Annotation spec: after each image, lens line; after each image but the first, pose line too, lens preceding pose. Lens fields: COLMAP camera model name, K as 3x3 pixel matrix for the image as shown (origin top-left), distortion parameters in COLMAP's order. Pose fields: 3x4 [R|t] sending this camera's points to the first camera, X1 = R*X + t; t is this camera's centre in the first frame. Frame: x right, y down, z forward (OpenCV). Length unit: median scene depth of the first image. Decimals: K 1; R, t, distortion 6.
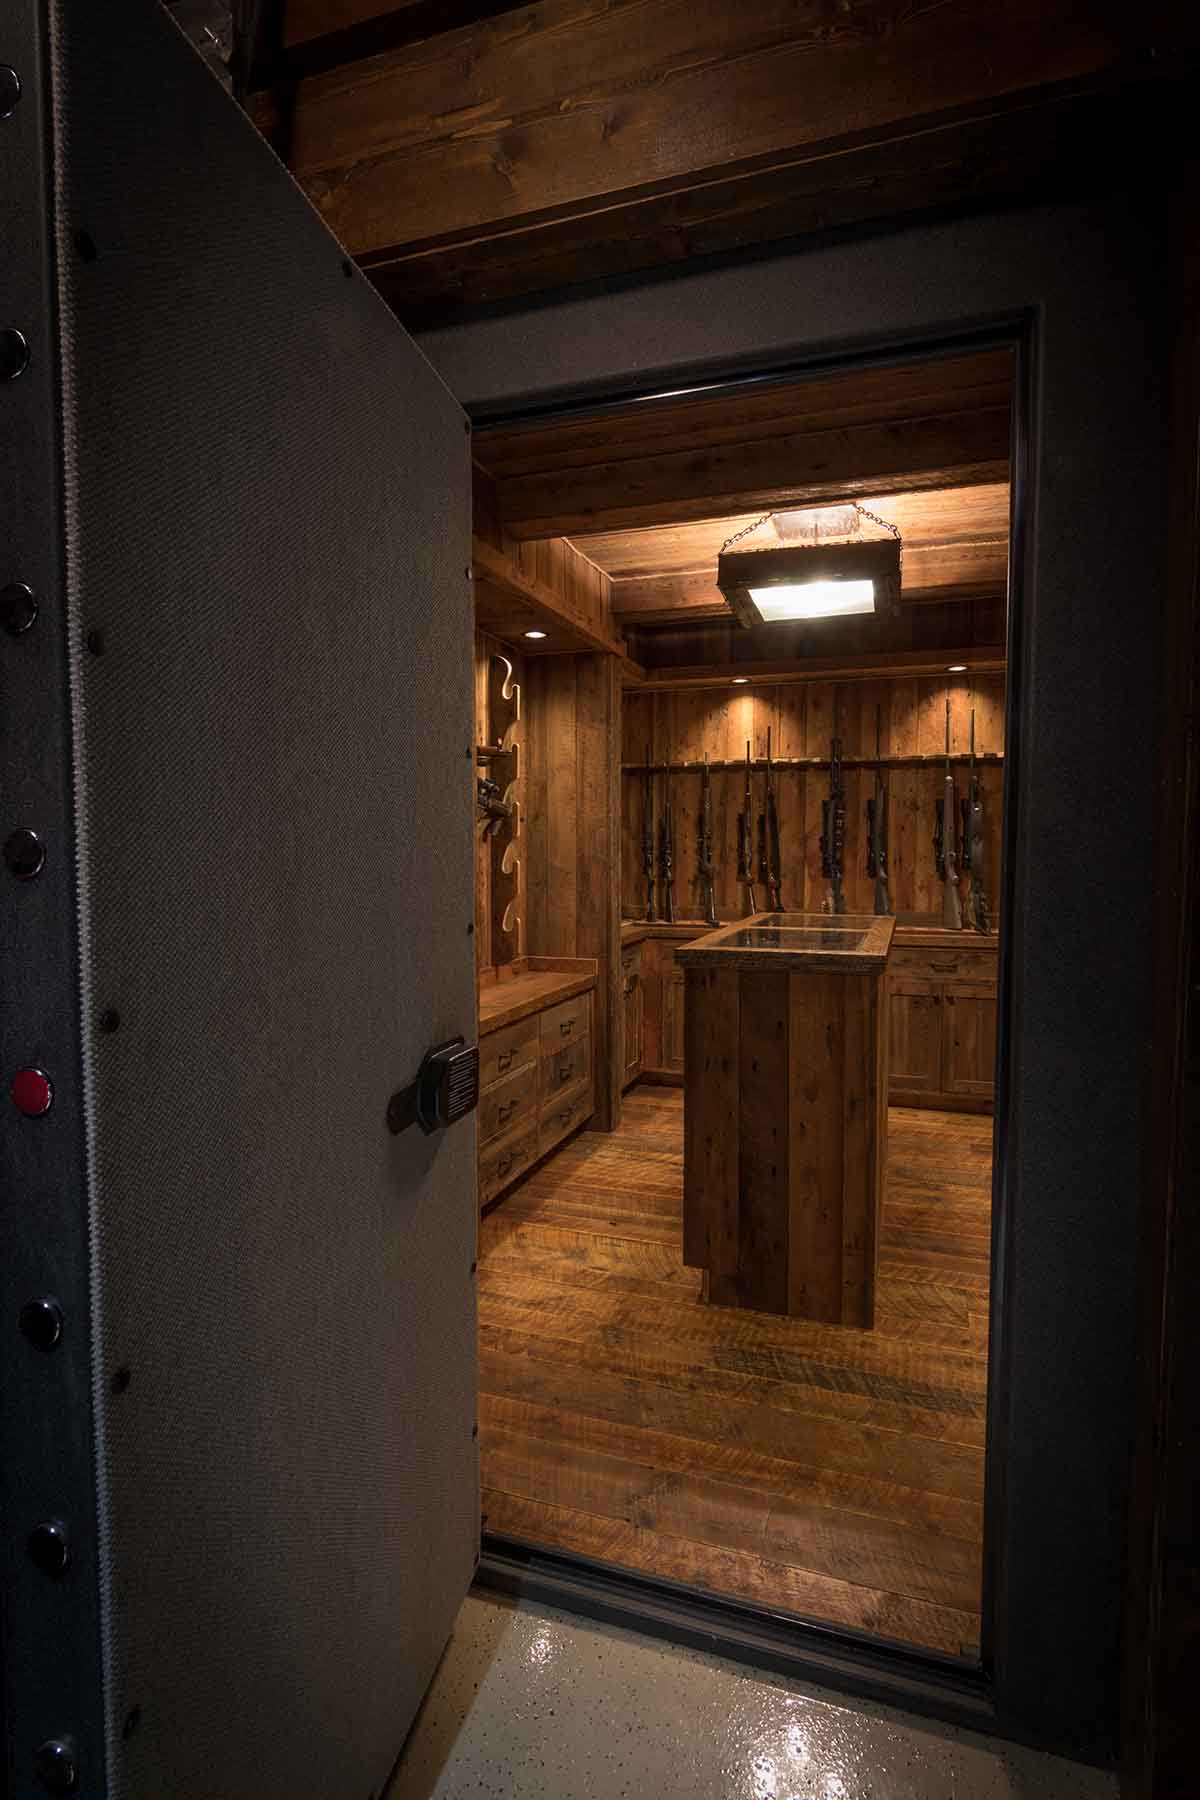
lens RADIAL K [[900.3, 0, 597.7], [0, 900.3, 904.0], [0, 0, 1]] dist [-0.003265, 0.001177]
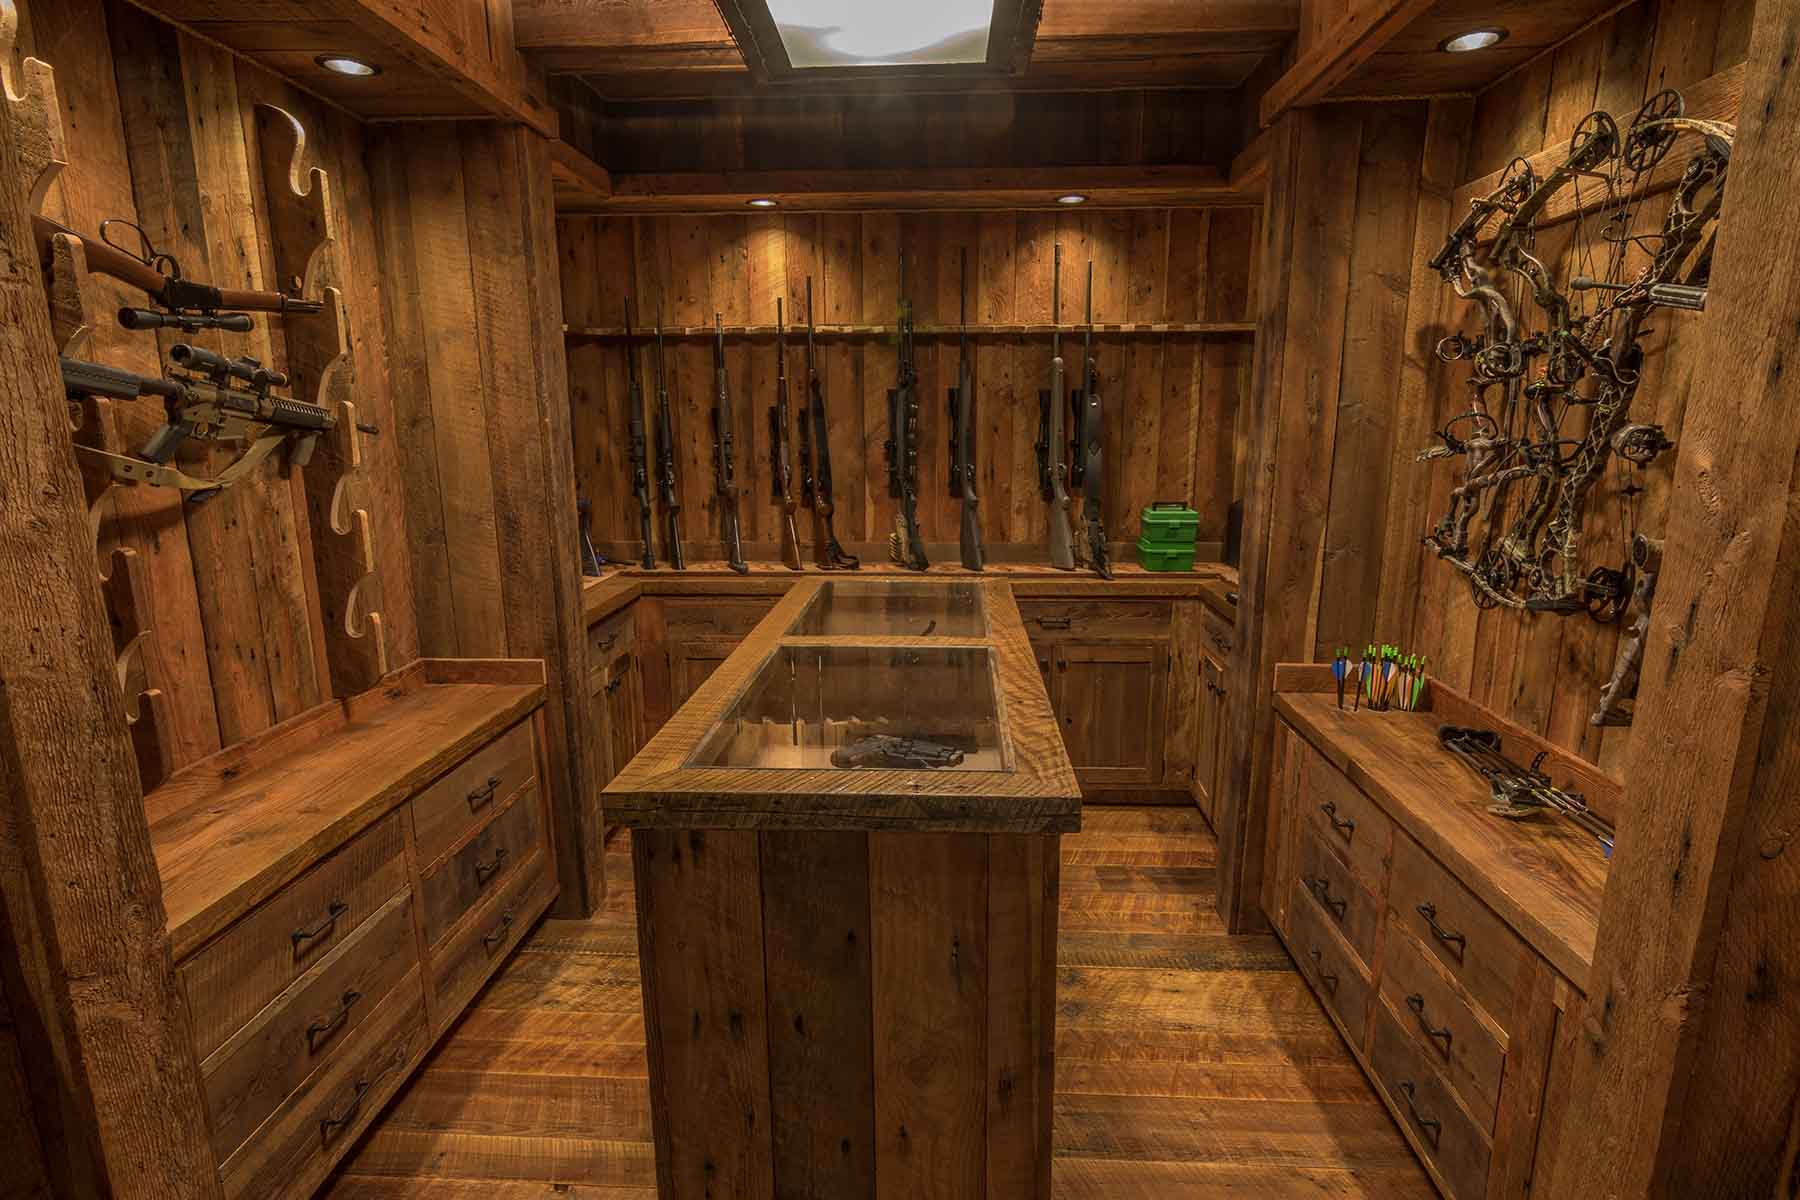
lens RADIAL K [[900.3, 0, 900.6], [0, 900.3, 603.0], [0, 0, 1]] dist [-0.003265, 0.001177]
pose [[0.961106, -0.059726, 0.269643, 0.061657], [0.020735, 0.989185, 0.145200, -0.053214], [-0.275399, -0.133962, 0.951950, 0.314736]]
